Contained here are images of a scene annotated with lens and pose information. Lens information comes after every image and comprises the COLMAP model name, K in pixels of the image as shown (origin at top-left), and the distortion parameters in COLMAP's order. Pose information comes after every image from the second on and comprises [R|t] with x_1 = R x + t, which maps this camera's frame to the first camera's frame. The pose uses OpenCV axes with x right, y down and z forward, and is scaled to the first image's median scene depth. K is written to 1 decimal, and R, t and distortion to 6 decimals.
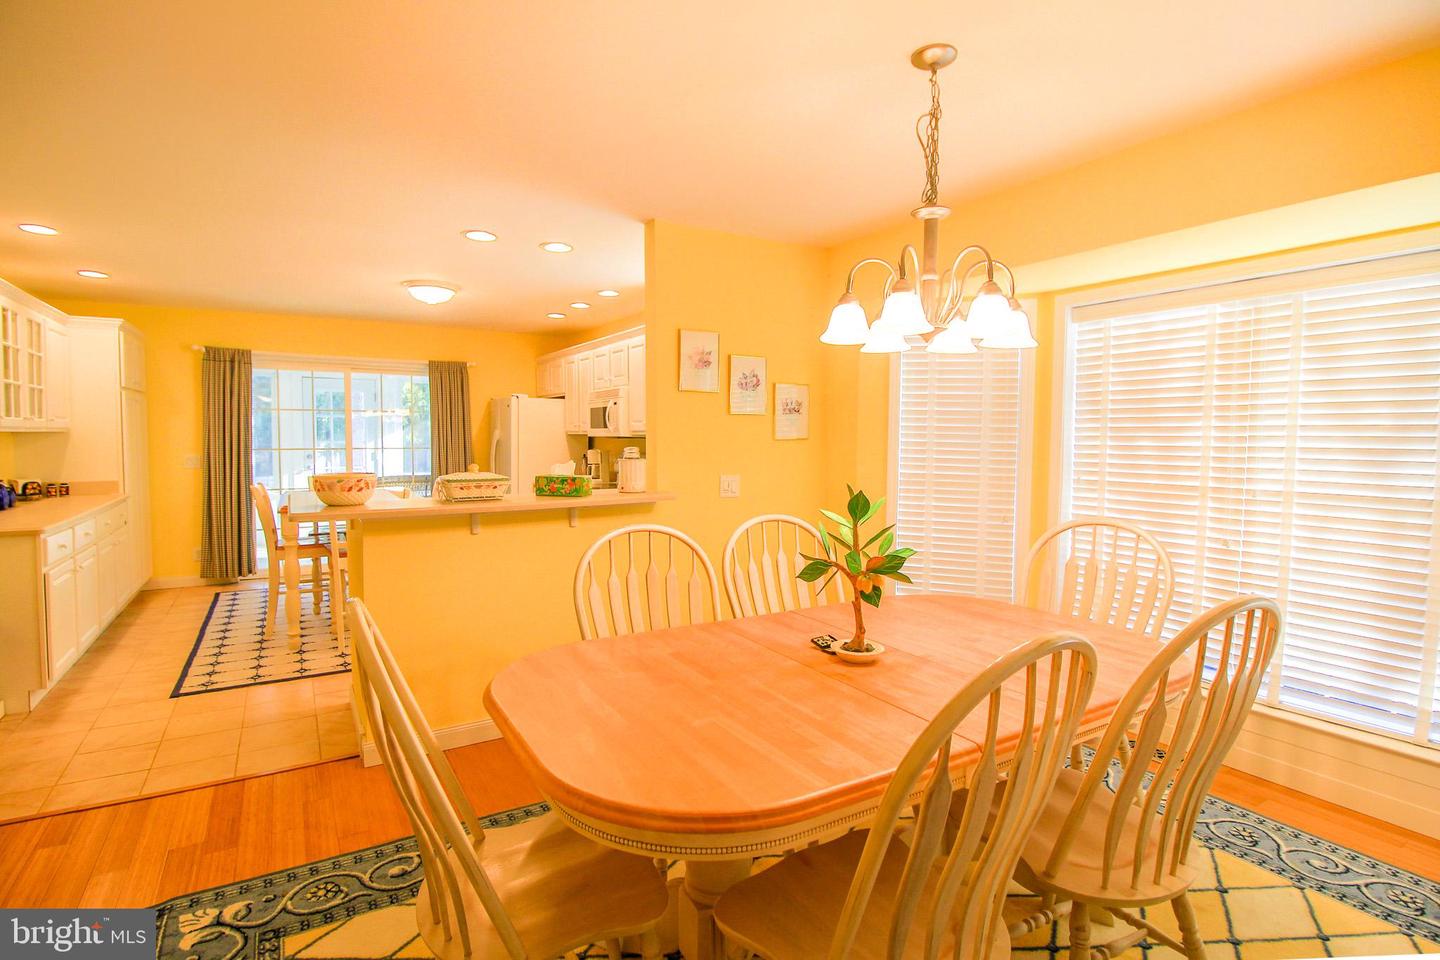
lens RADIAL K [[710.1, 0, 720.0], [0, 710.1, 473.3], [0, 0, 1]] dist [-0.023225, -0.000223]
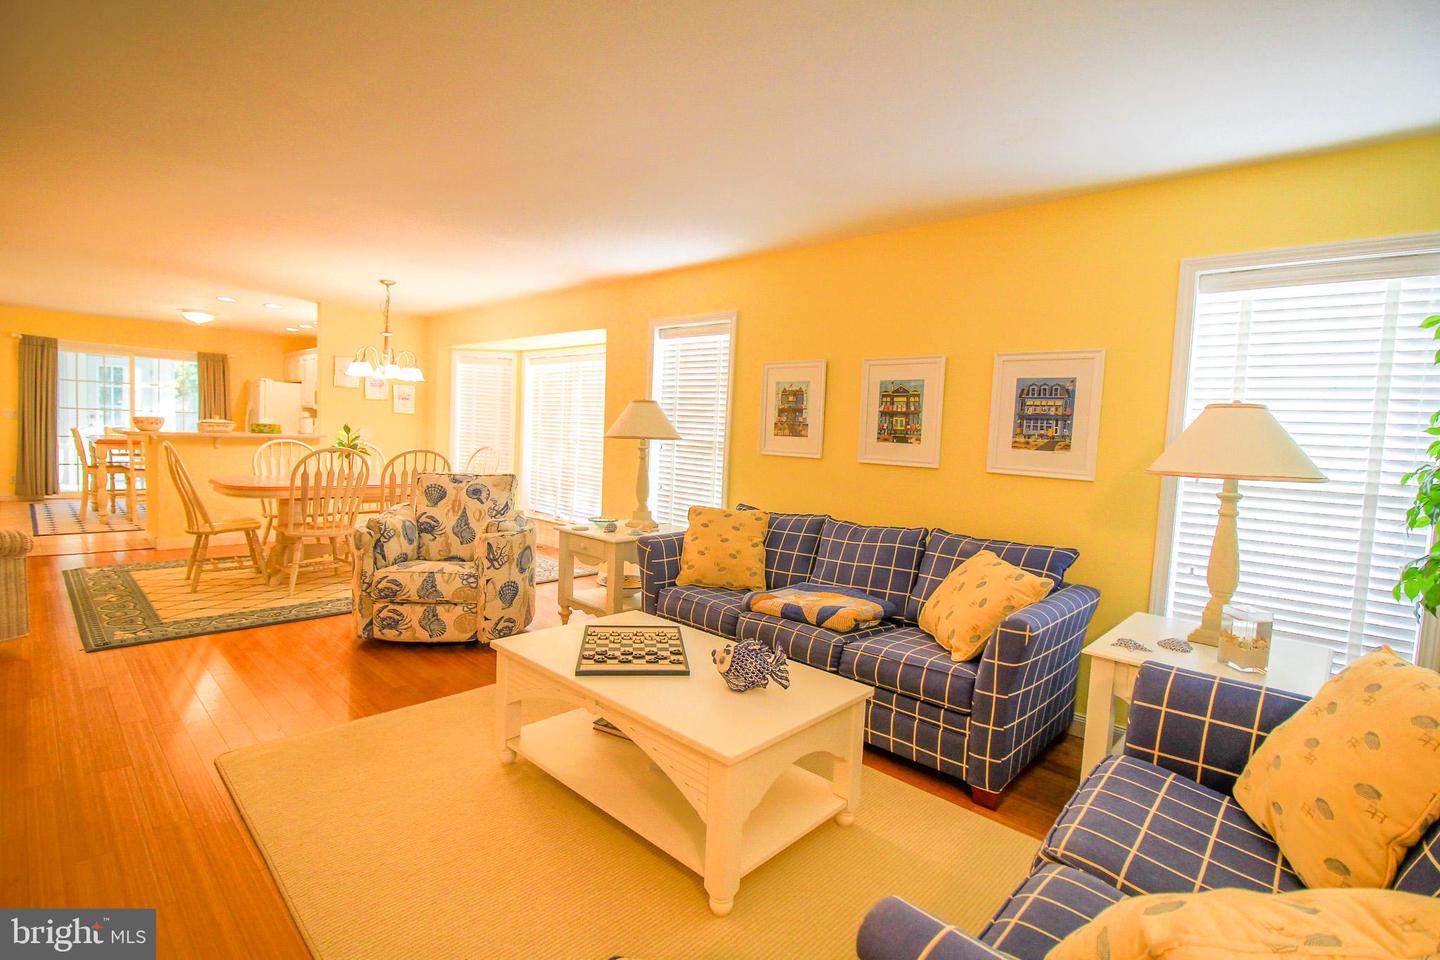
lens RADIAL K [[680.7, 0, 718.8], [0, 680.7, 476.5], [0, 0, 1]] dist [-0.001486, -0.013767]
pose [[0.965943, 0.022491, 0.257774, 0.524371], [-0.028271, 0.999425, 0.018739, 0.077568], [-0.257205, -0.025388, 0.966023, -1.212229]]
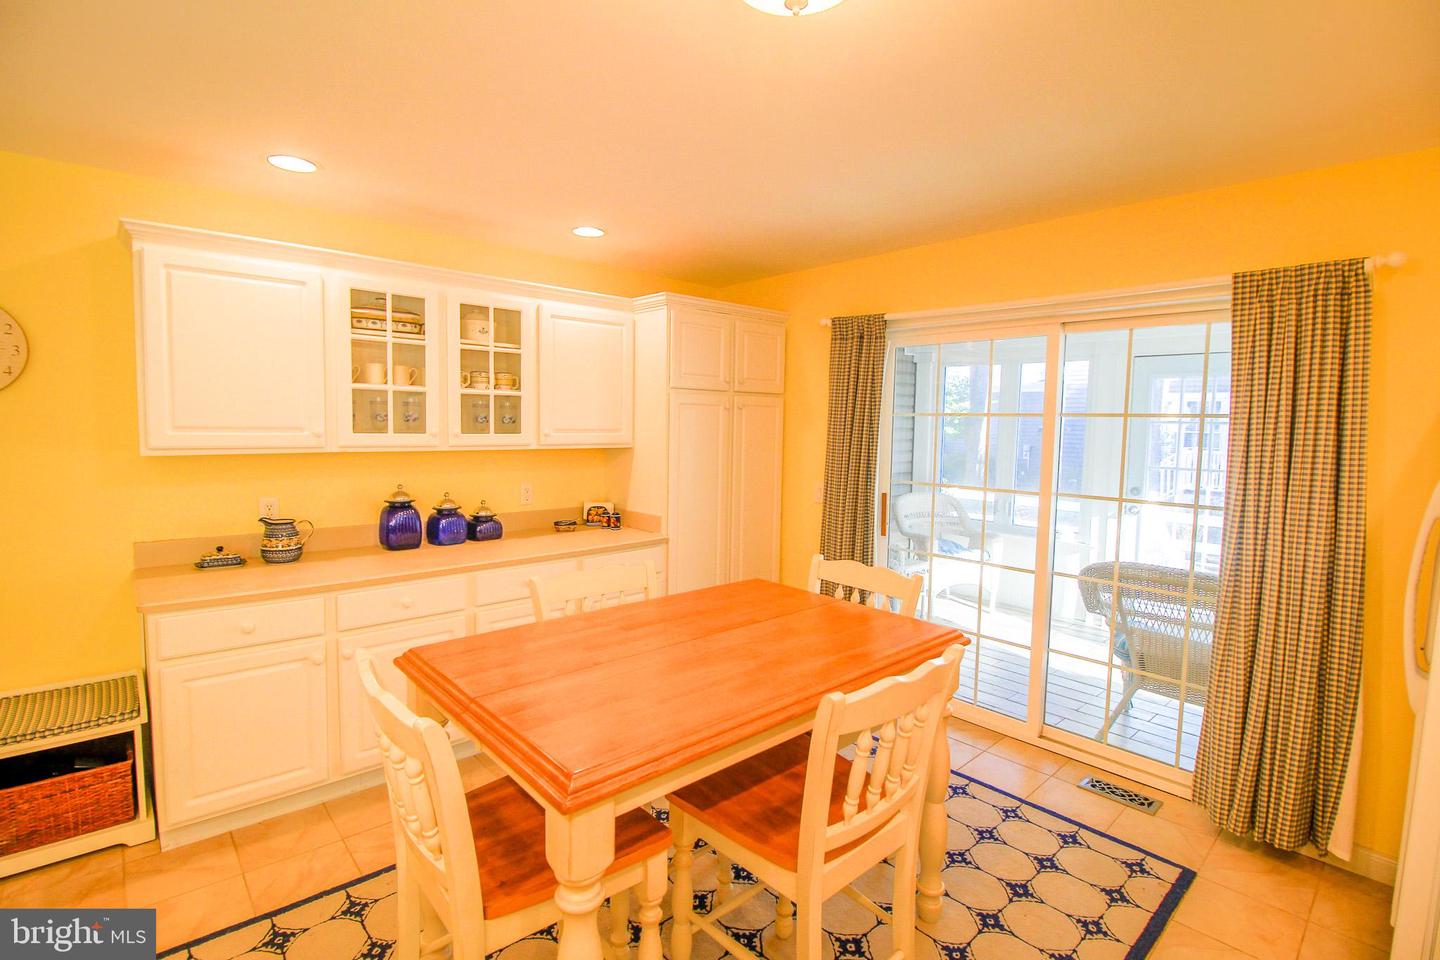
lens RADIAL K [[680.7, 0, 718.8], [0, 680.7, 476.5], [0, 0, 1]] dist [-0.001486, -0.013767]
pose [[0.189606, 0.079663, -0.978623, -0.221914], [-0.064969, 0.995537, 0.068452, -0.122231], [0.979708, 0.050601, 0.193936, 1.337325]]
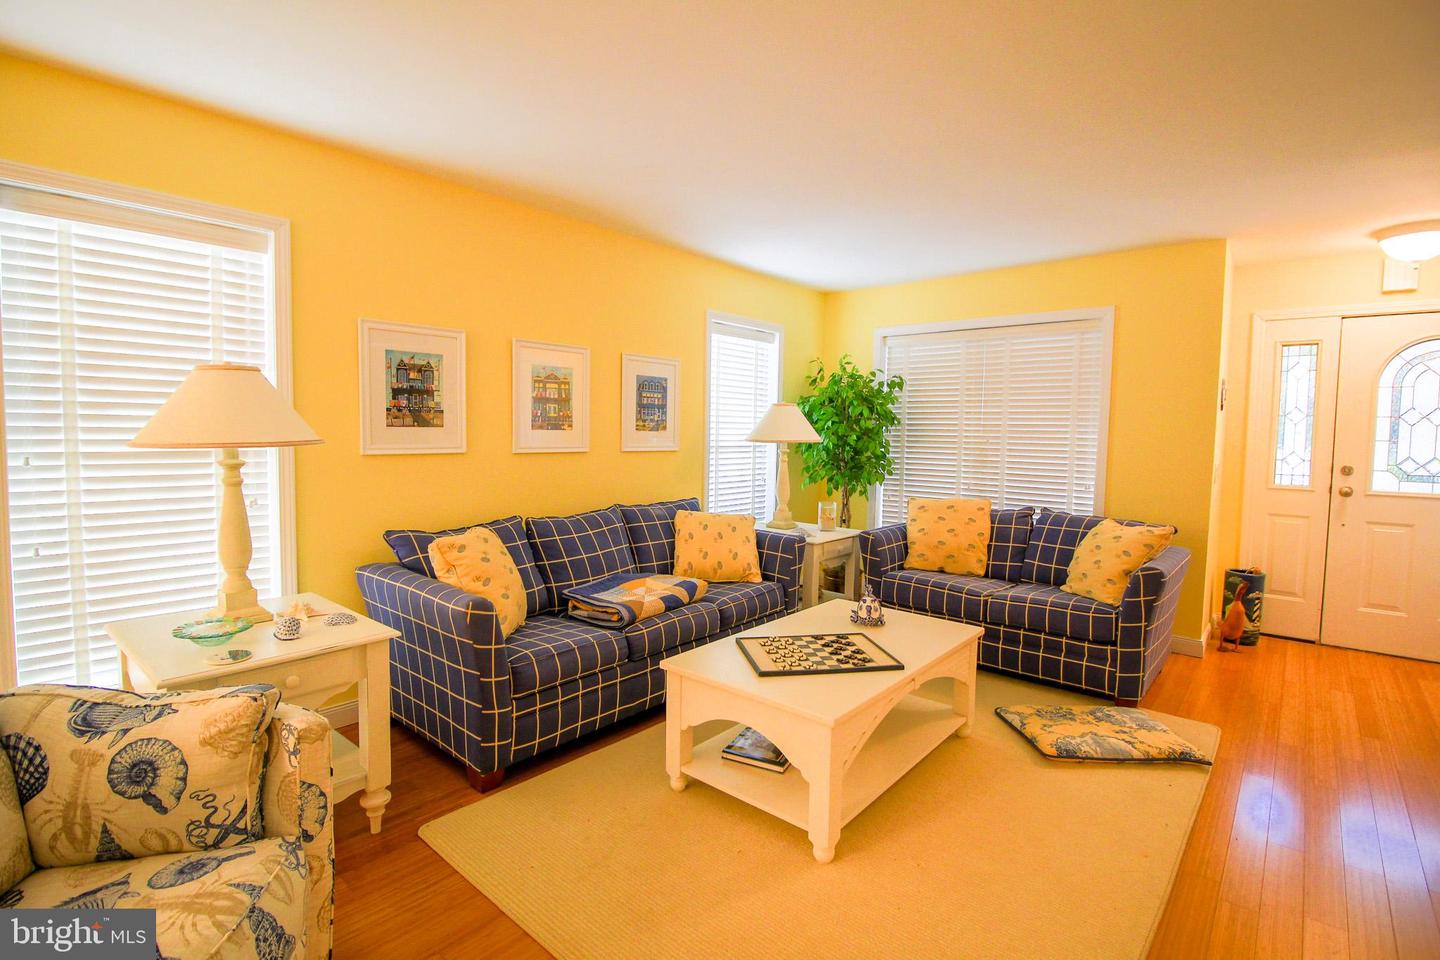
lens RADIAL K [[680.7, 0, 718.8], [0, 680.7, 476.5], [0, 0, 1]] dist [-0.001486, -0.013767]
pose [[-0.301957, -0.074551, 0.950402, -0.003684], [0.032346, 0.995562, 0.088370, 0.025402], [-0.952773, 0.057426, -0.298206, -0.206404]]
